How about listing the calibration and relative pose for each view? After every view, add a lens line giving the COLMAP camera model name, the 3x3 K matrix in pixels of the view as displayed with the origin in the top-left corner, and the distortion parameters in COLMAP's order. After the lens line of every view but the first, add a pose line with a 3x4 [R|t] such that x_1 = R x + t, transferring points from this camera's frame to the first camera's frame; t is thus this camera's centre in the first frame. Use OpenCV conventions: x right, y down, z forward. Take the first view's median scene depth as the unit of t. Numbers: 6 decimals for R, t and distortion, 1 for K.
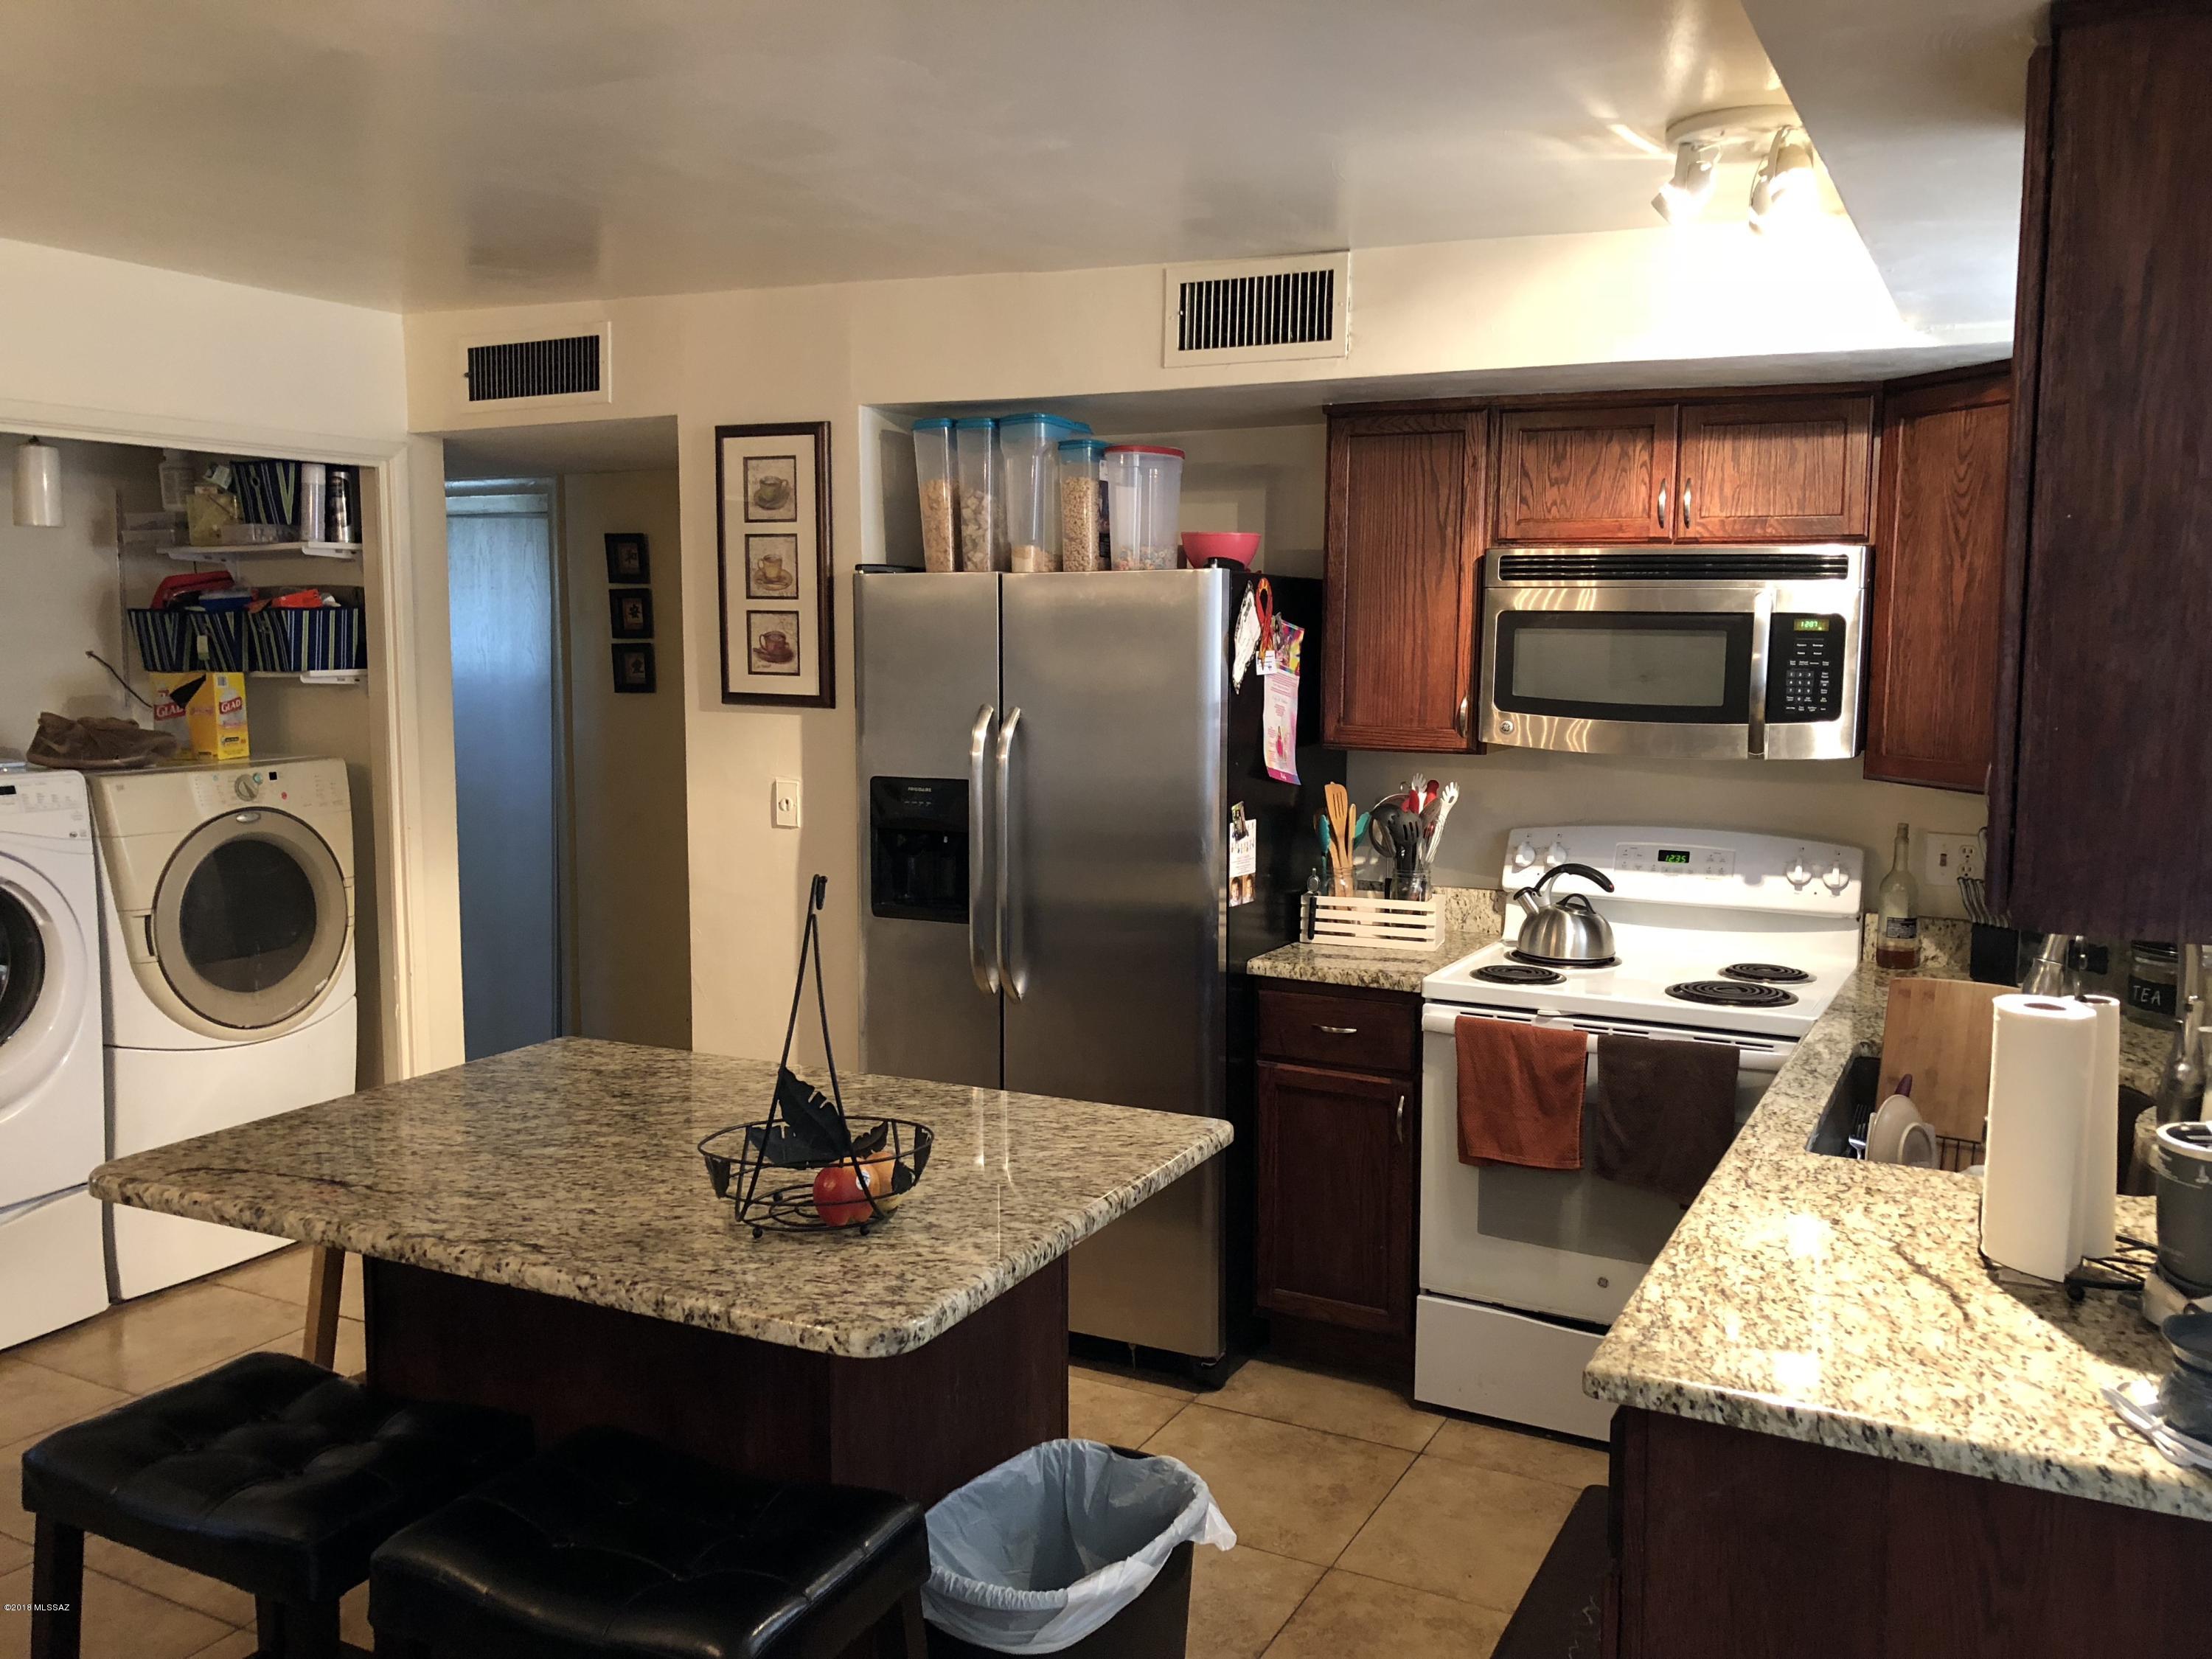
lens RADIAL K [[1805.8, 0, 1106.0], [0, 1805.8, 829.5], [0, 0, 1]] dist [0.047393, -0.092504]
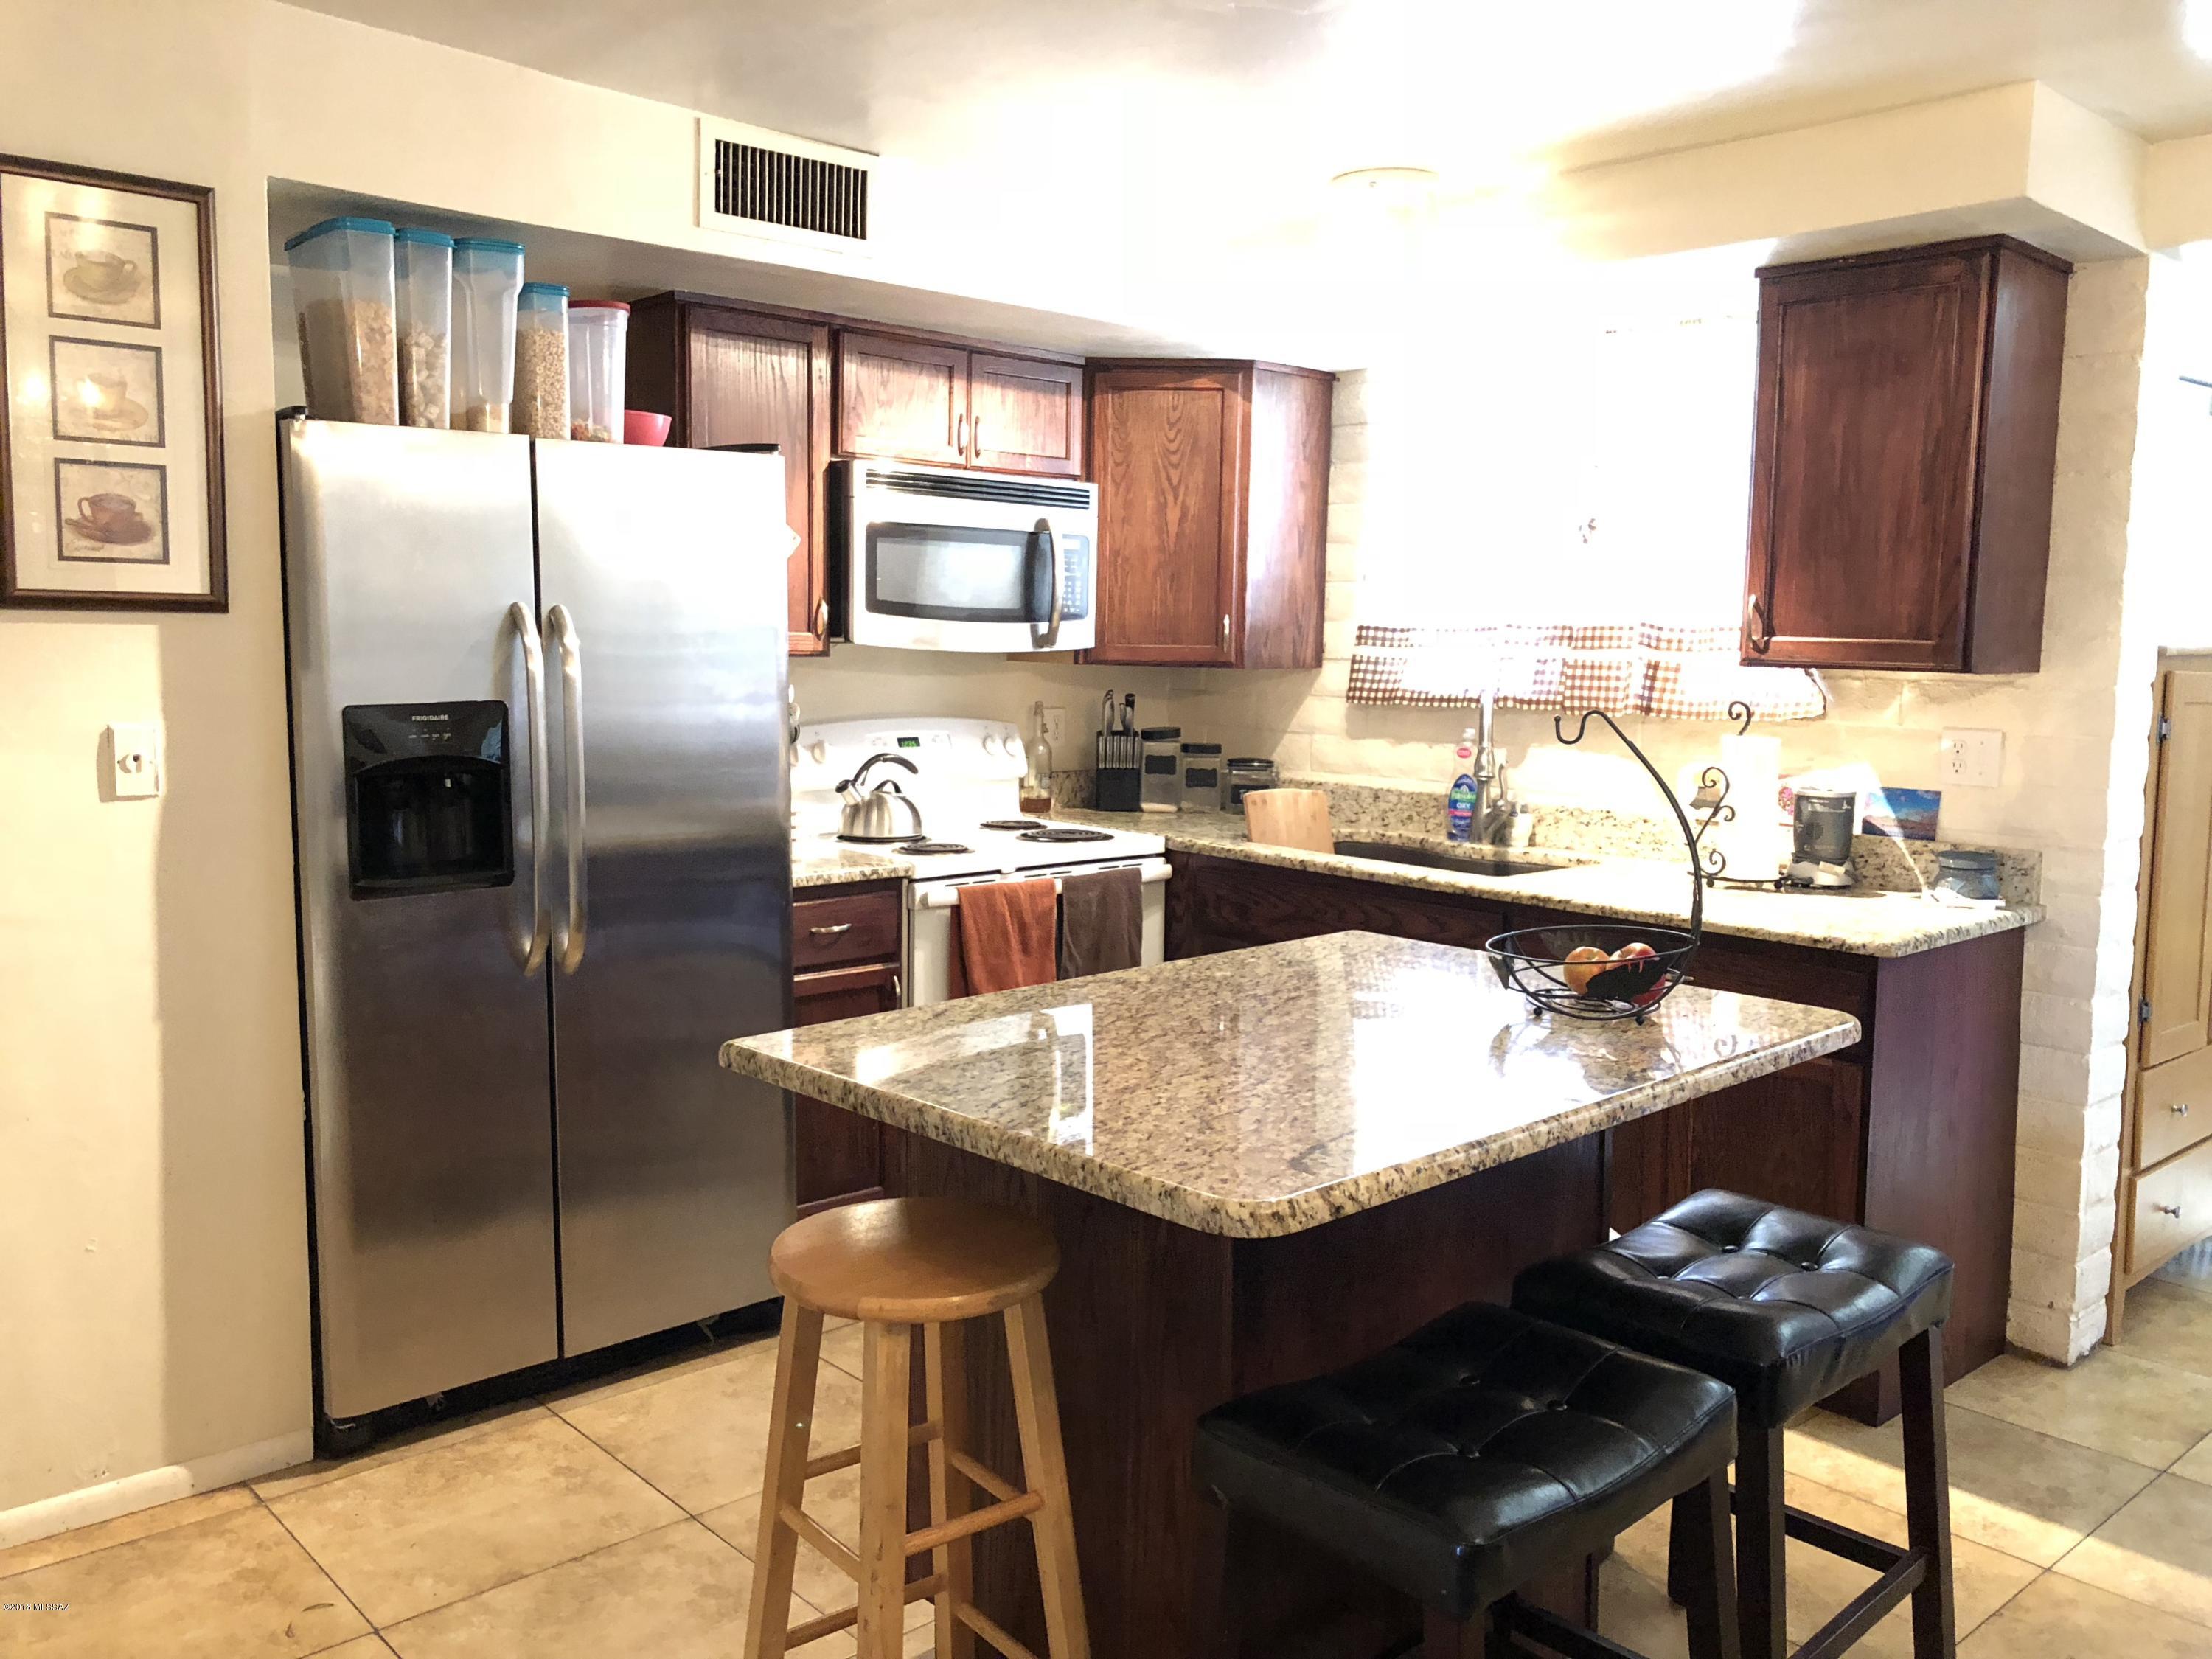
lens RADIAL K [[1815.0, 0, 1104.1], [0, 1815.0, 835.3], [0, 0, 1]] dist [0.071824, -0.145086]
pose [[0.346219, -0.109518, 0.931739, -0.813349], [0.091205, 0.992388, 0.082756, -0.012085], [-0.933710, 0.056328, 0.353572, 0.528701]]
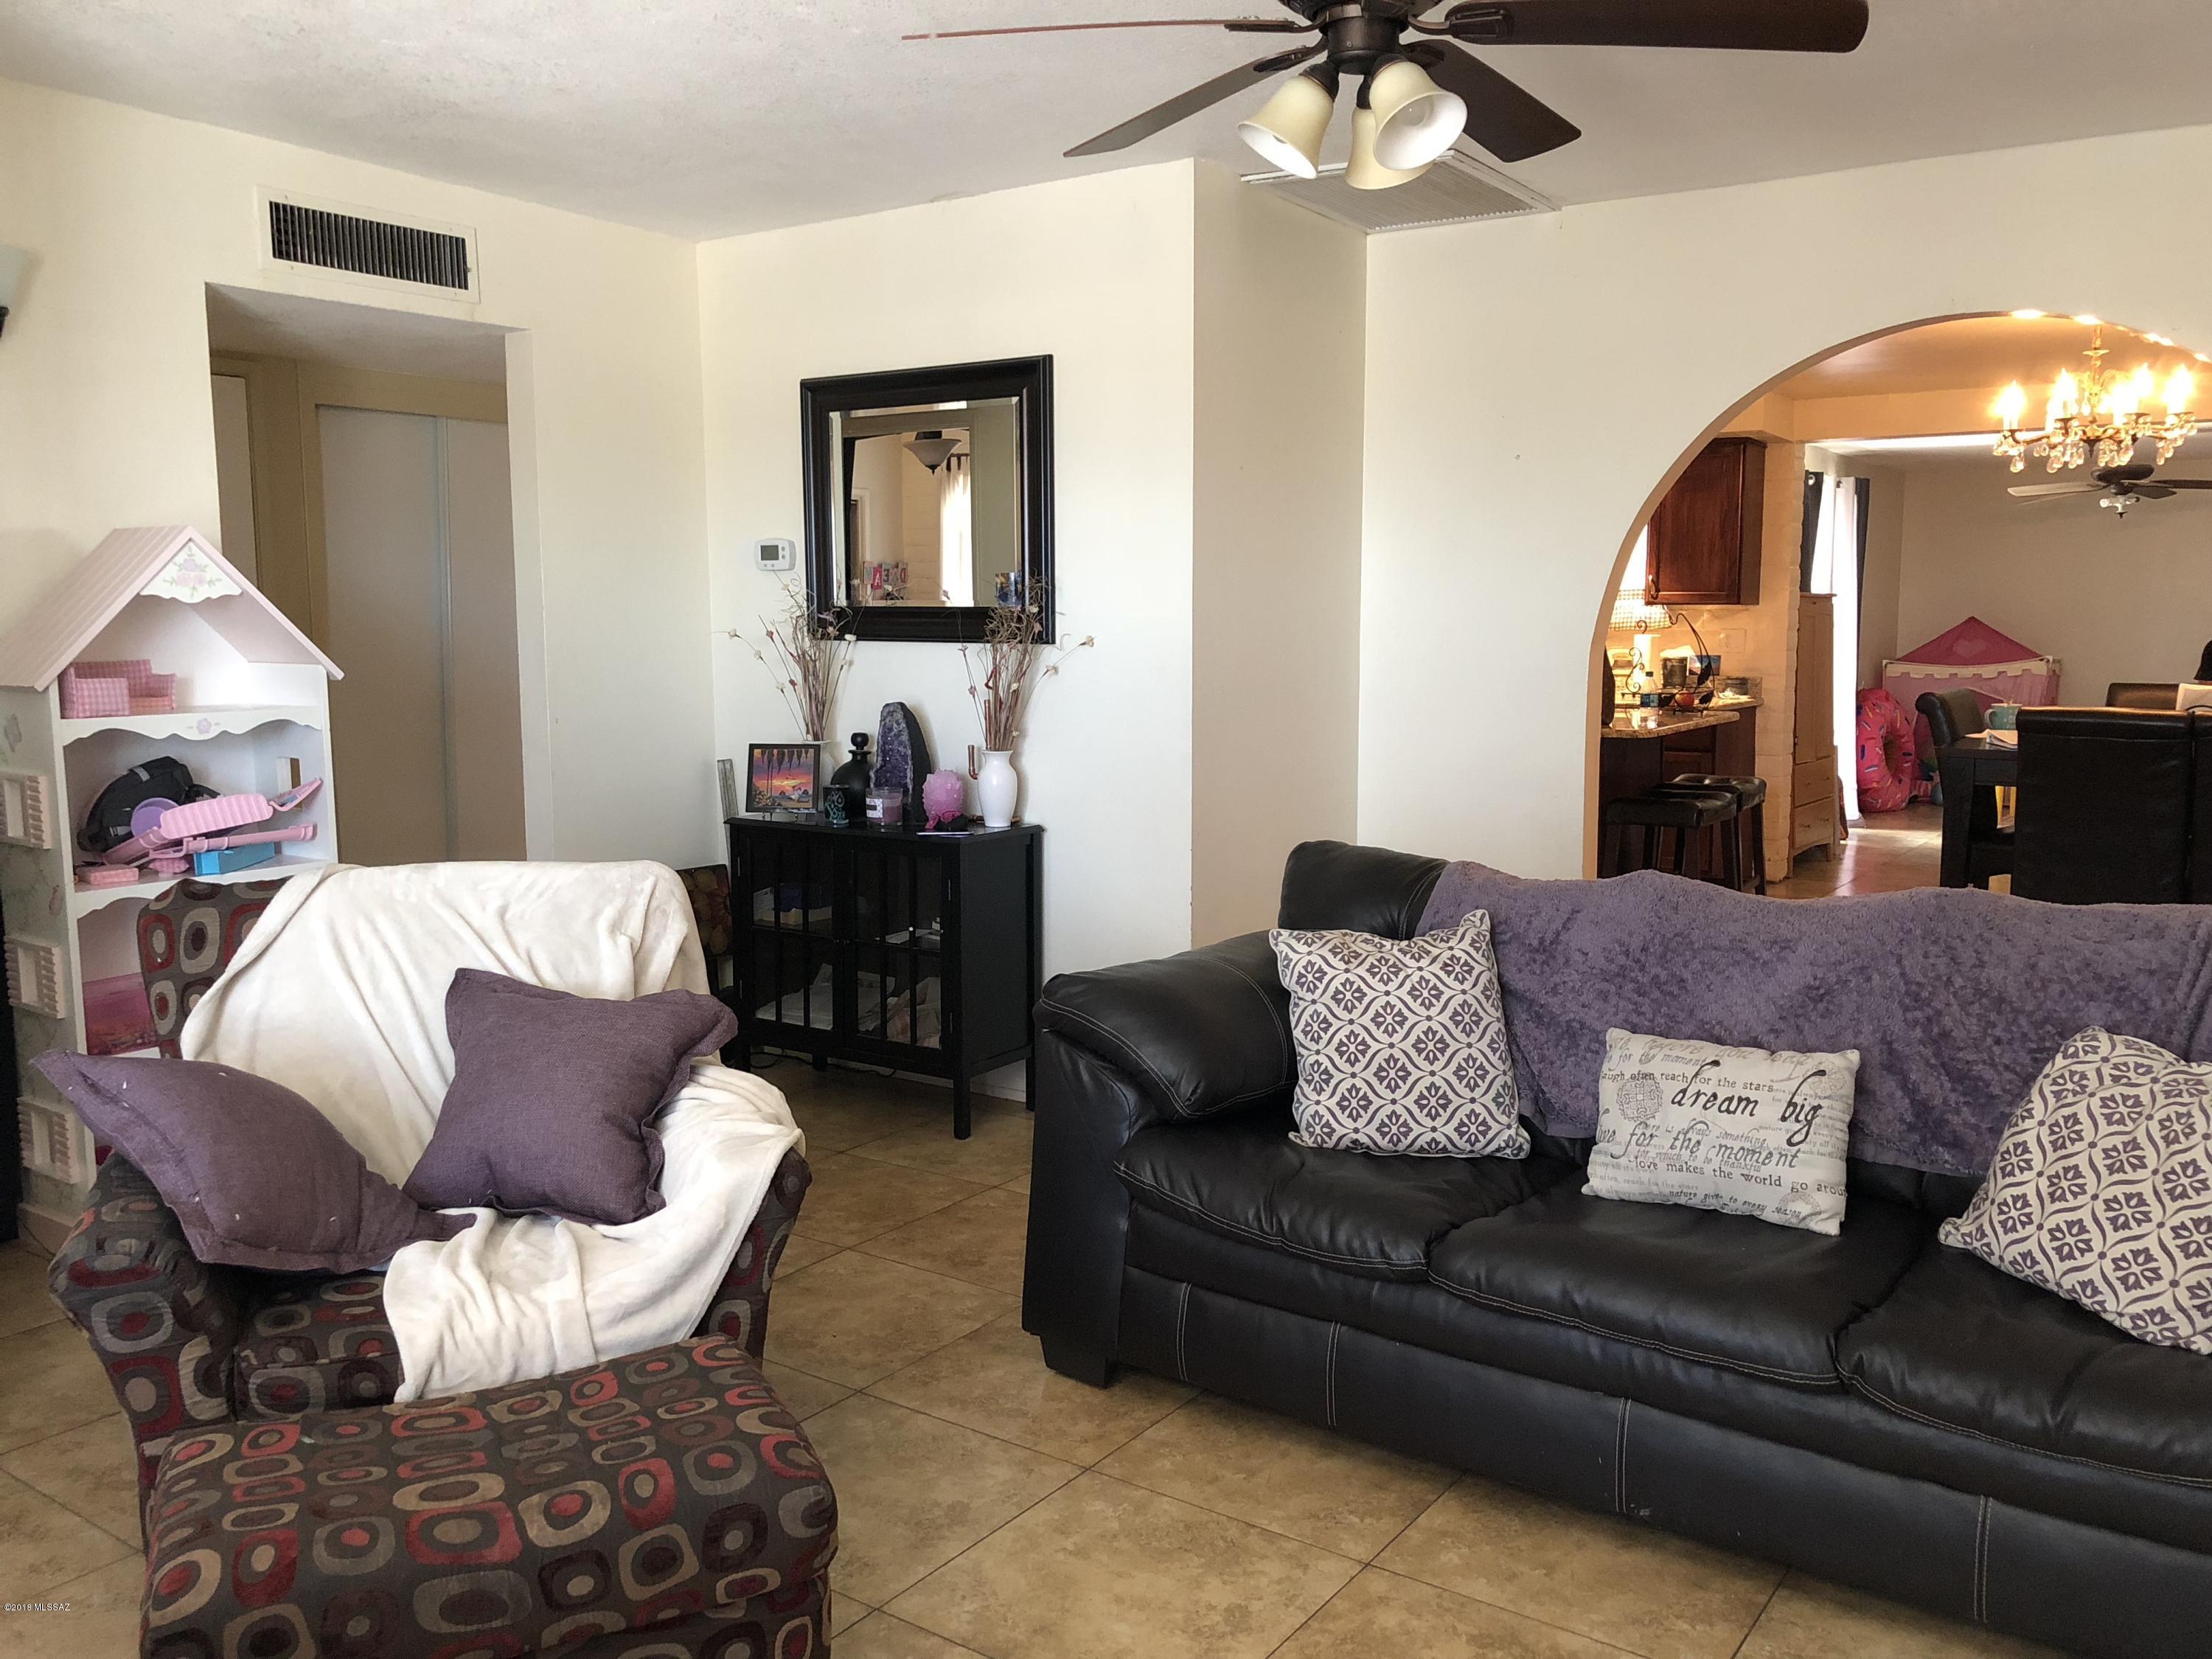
lens RADIAL K [[1805.8, 0, 1106.0], [0, 1805.8, 829.5], [0, 0, 1]] dist [0.047393, -0.092504]
pose [[0.123653, -0.121126, 0.984905, -2.259809], [0.114797, 0.987605, 0.107046, -0.035169], [-0.985663, 0.099828, 0.136025, 0.965007]]
